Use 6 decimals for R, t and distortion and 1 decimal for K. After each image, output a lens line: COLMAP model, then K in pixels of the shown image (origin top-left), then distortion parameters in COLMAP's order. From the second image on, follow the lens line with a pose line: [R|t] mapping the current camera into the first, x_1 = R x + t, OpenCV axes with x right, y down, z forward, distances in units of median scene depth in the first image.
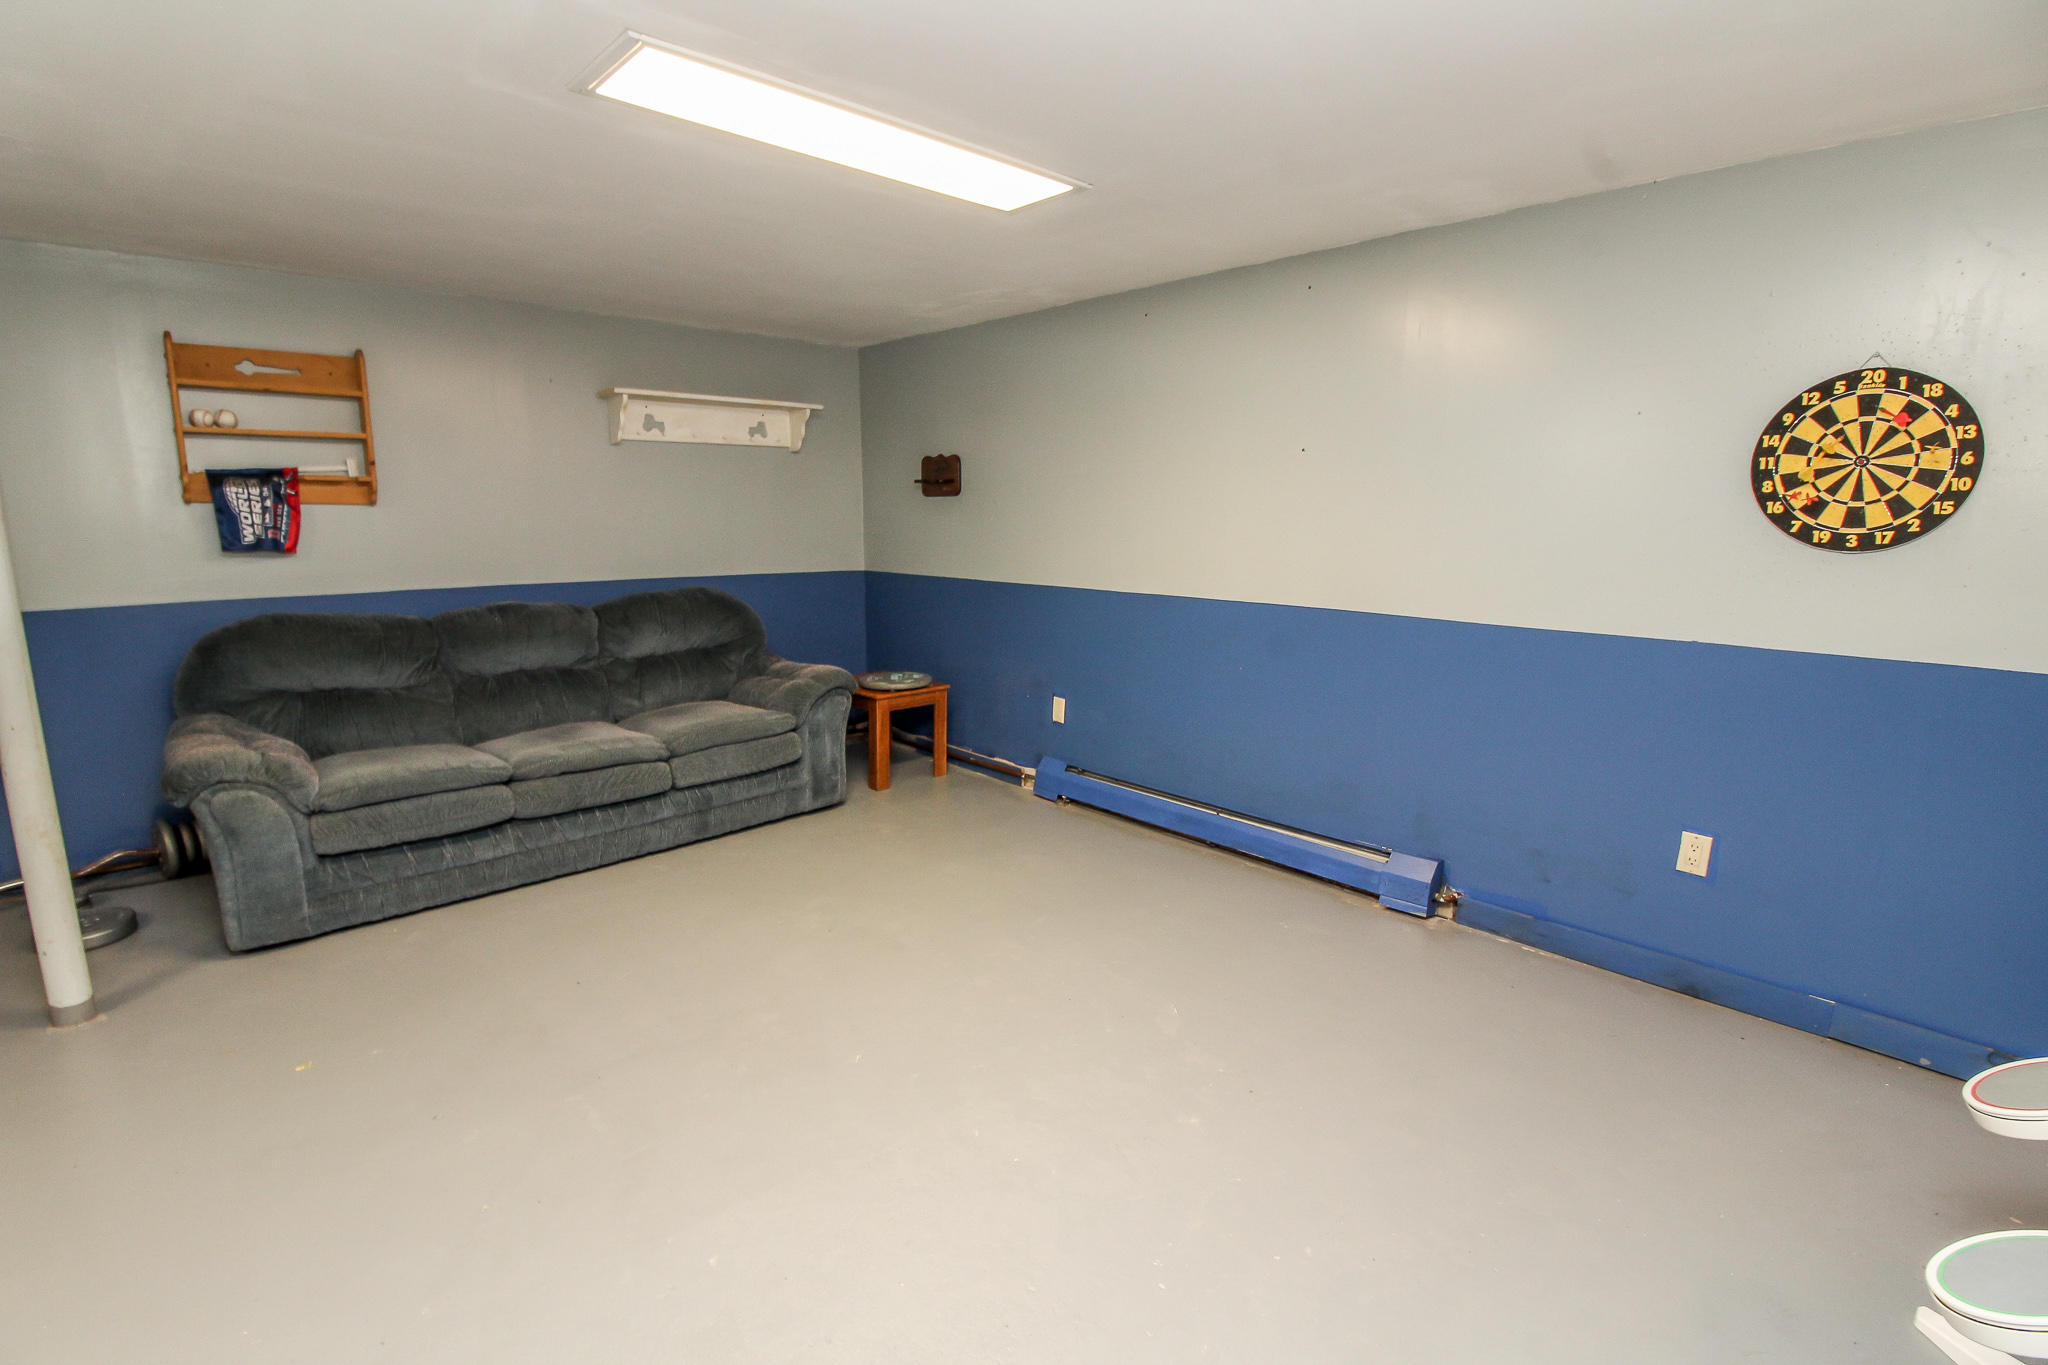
lens RADIAL K [[958.7, 0, 1020.4], [0, 958.7, 672.8], [0, 0, 1]] dist [-0.005489, -0.000083]
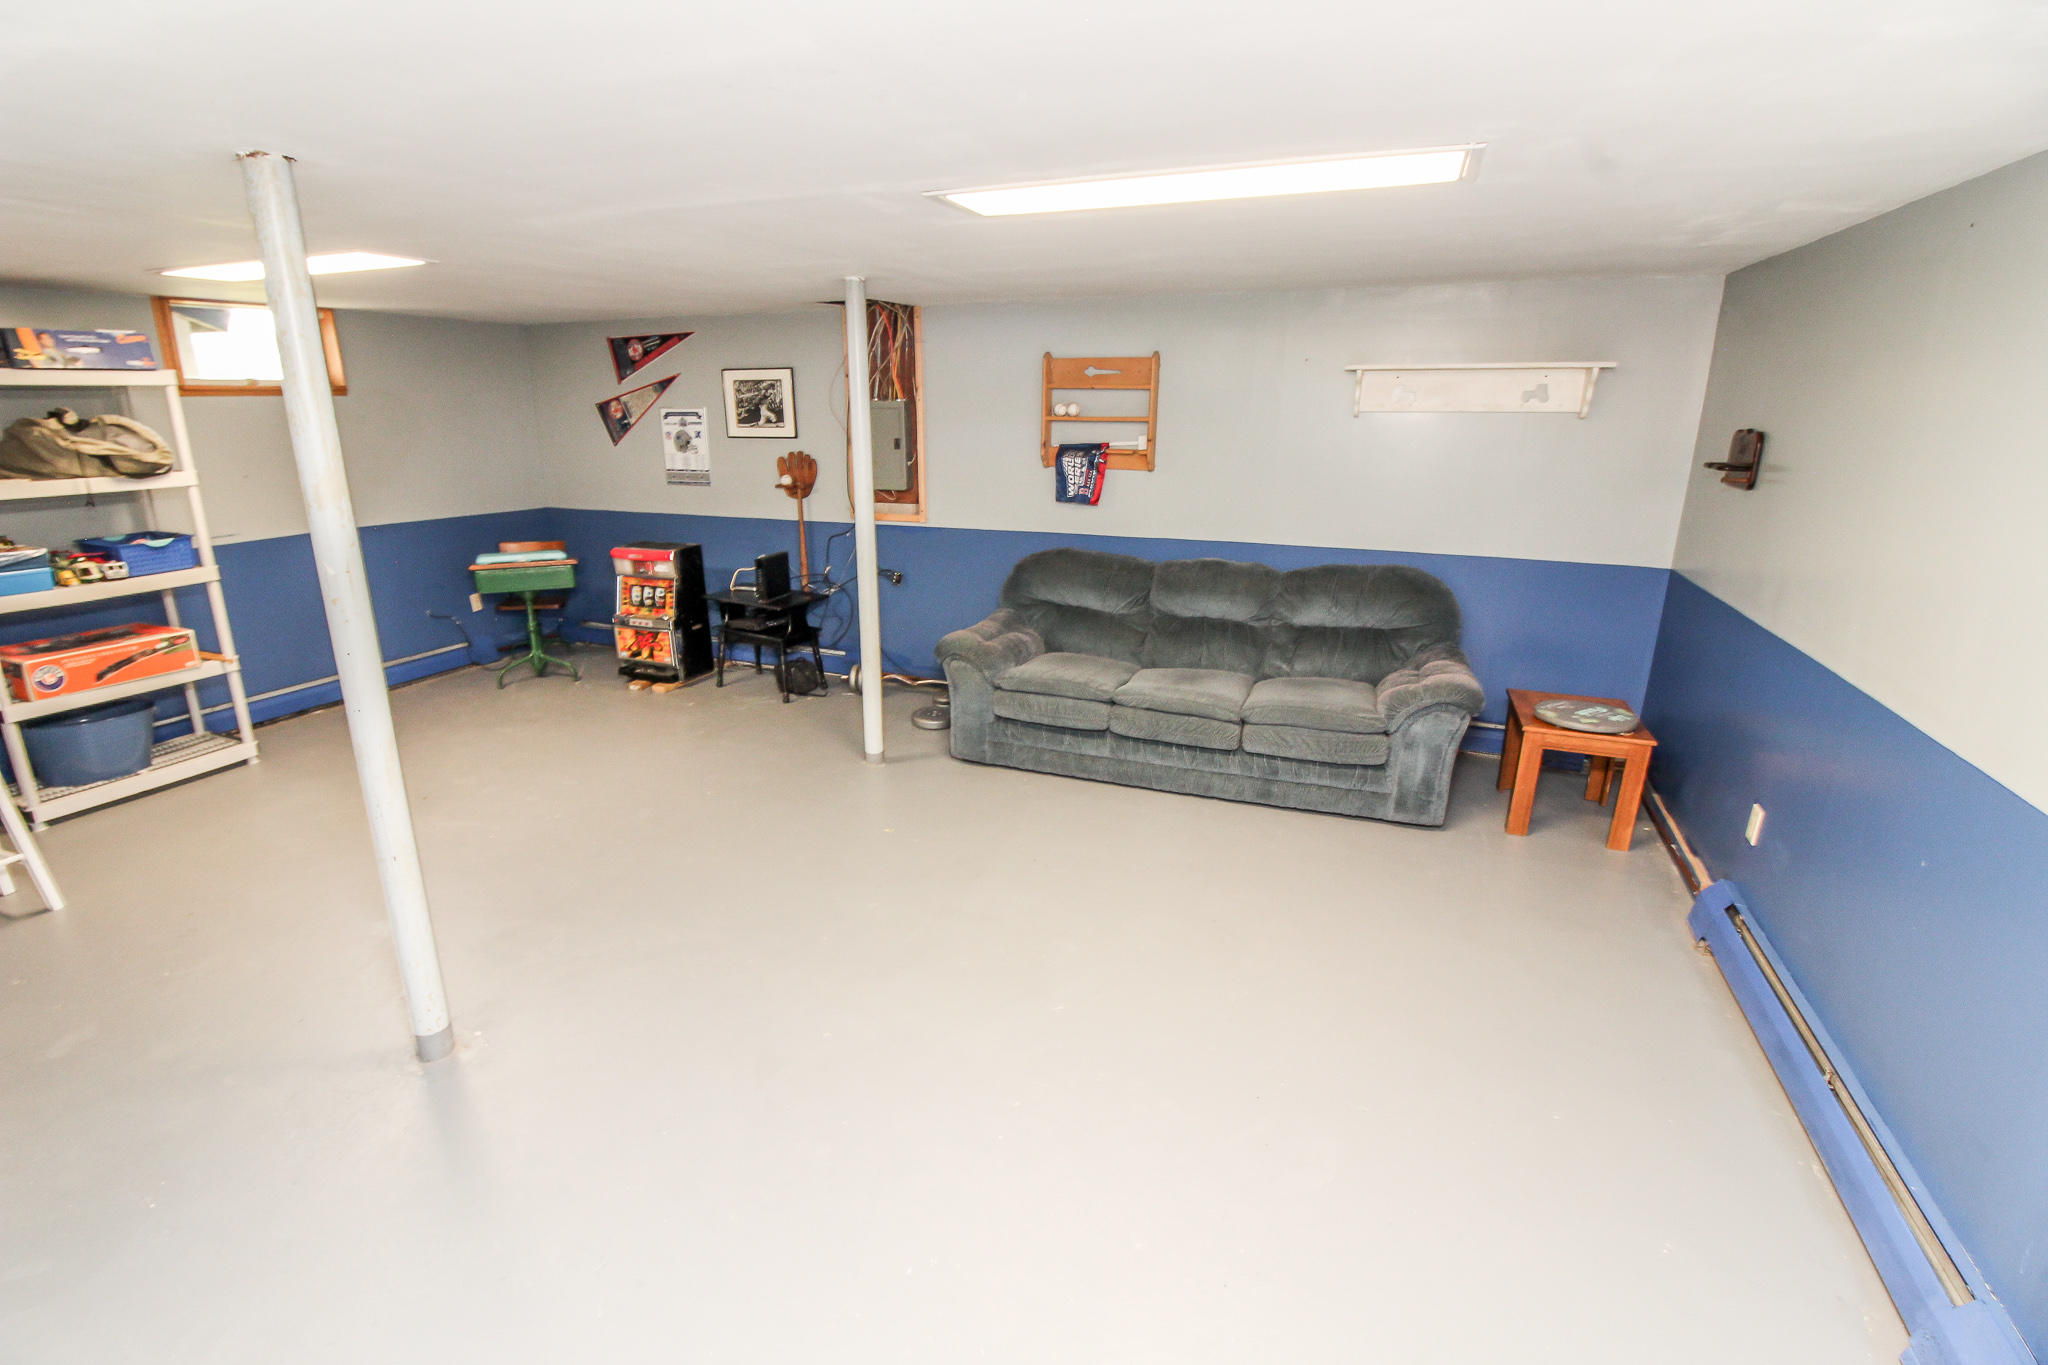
lens RADIAL K [[958.7, 0, 1020.0], [0, 958.7, 690.2], [0, 0, 1]] dist [-0.005489, -0.000083]
pose [[0.415313, 0.258260, -0.872248, 0.482809], [-0.158658, 0.964721, 0.210096, -0.139584], [0.895736, 0.051134, 0.441637, 0.291408]]
